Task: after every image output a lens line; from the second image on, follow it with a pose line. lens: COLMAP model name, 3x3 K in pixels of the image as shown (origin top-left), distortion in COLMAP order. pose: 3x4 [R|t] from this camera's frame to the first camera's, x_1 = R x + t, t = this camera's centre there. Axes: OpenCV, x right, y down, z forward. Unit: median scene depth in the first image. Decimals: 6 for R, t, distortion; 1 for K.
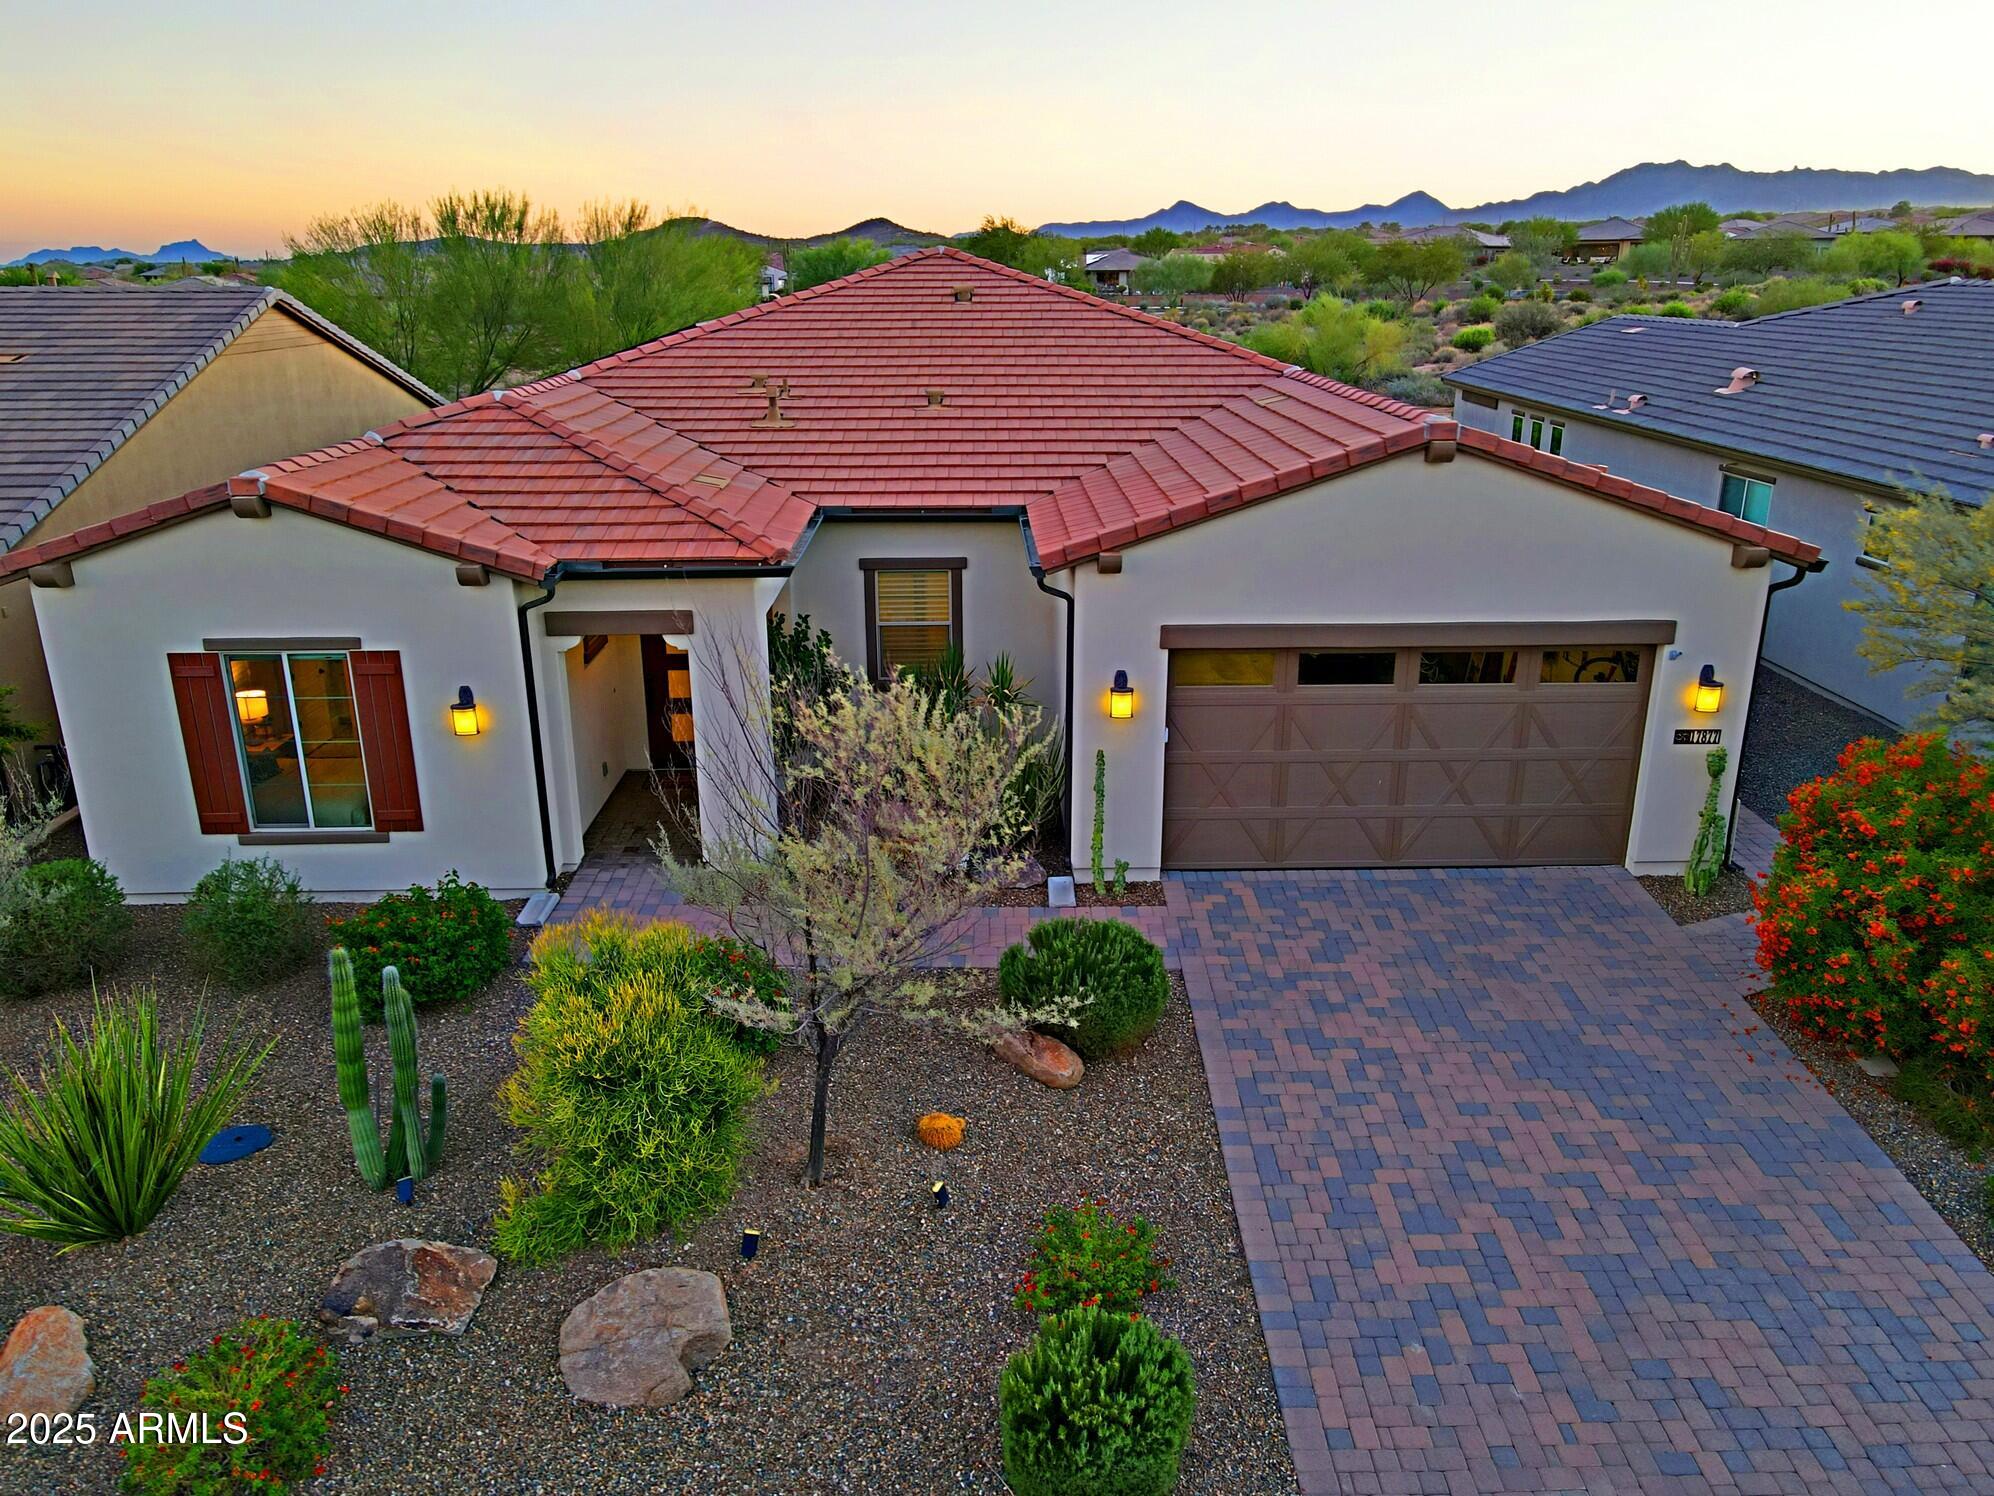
lens RADIAL K [[1425.6, 0, 1009.0], [0, 1425.6, 749.0], [0, 0, 1]] dist [0.007741, 0.003797]
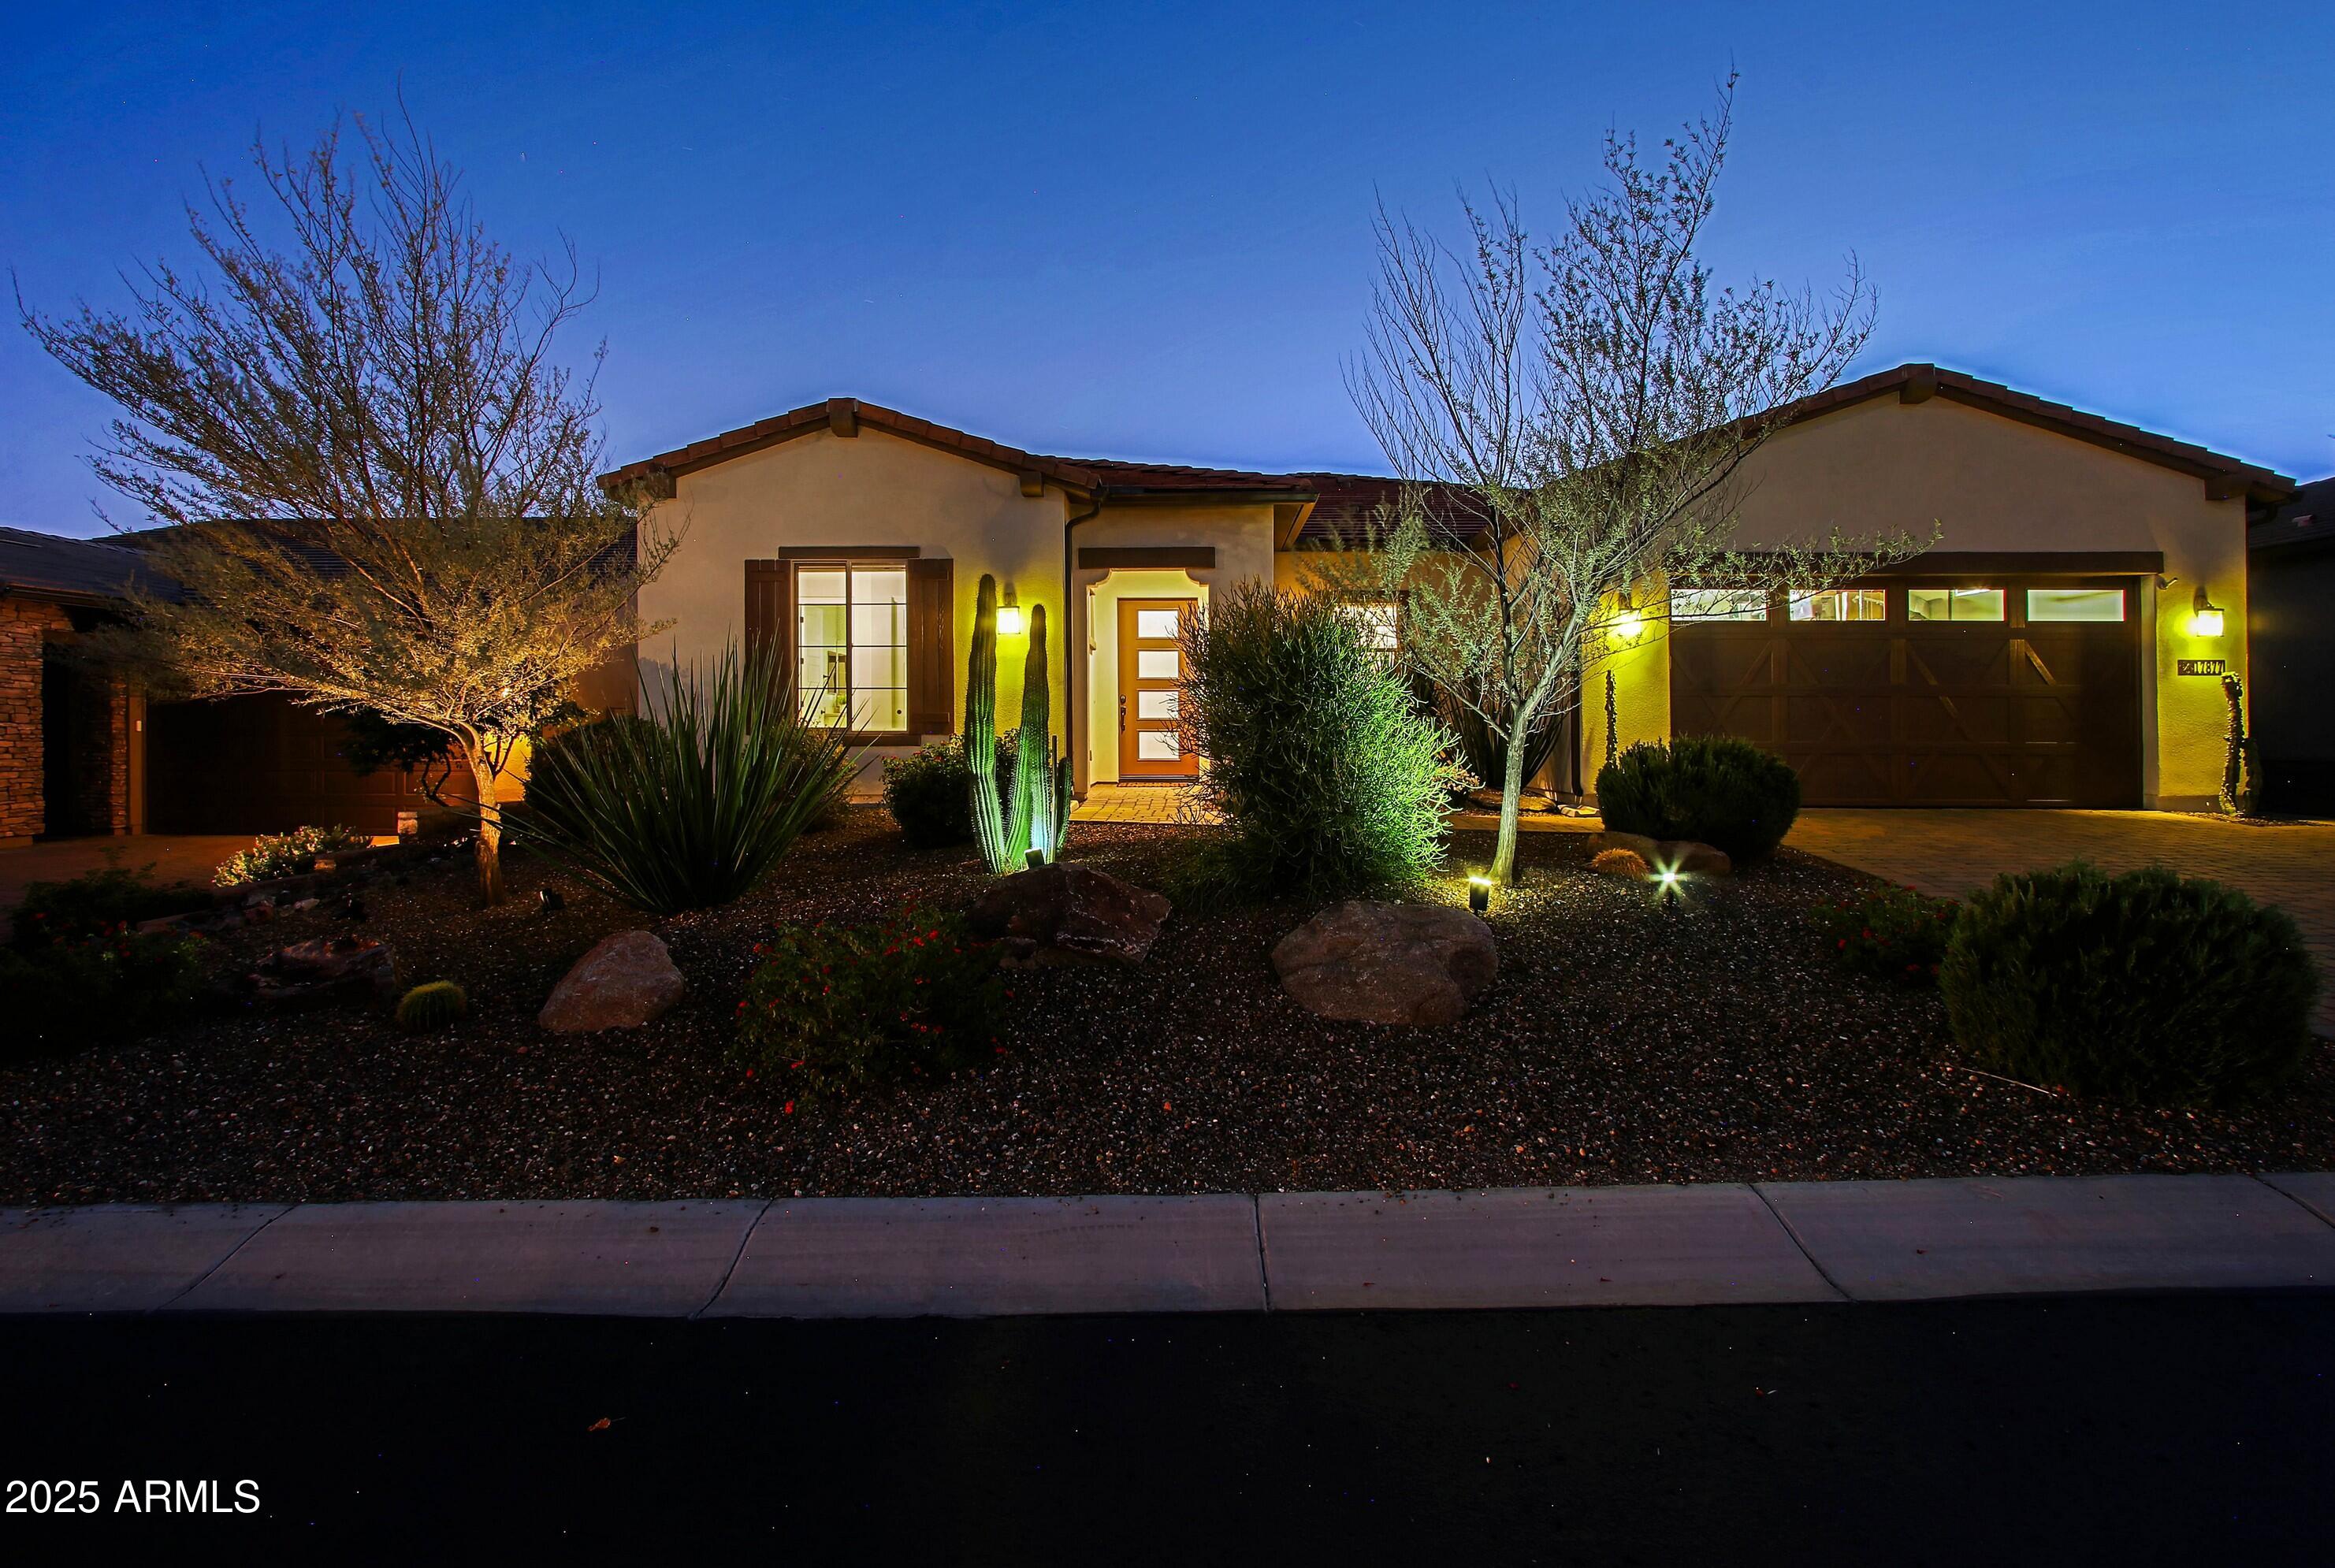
lens RADIAL K [[1090.0, 0, 1148.3], [0, 1090.0, 775.1], [0, 0, 1]] dist [-0.018143, 0.003876]
pose [[0.998517, 0.008189, -0.053816, -0.347961], [-0.024179, 0.952467, -0.303682, 0.491115], [0.048771, 0.304533, 0.951252, 0.407967]]
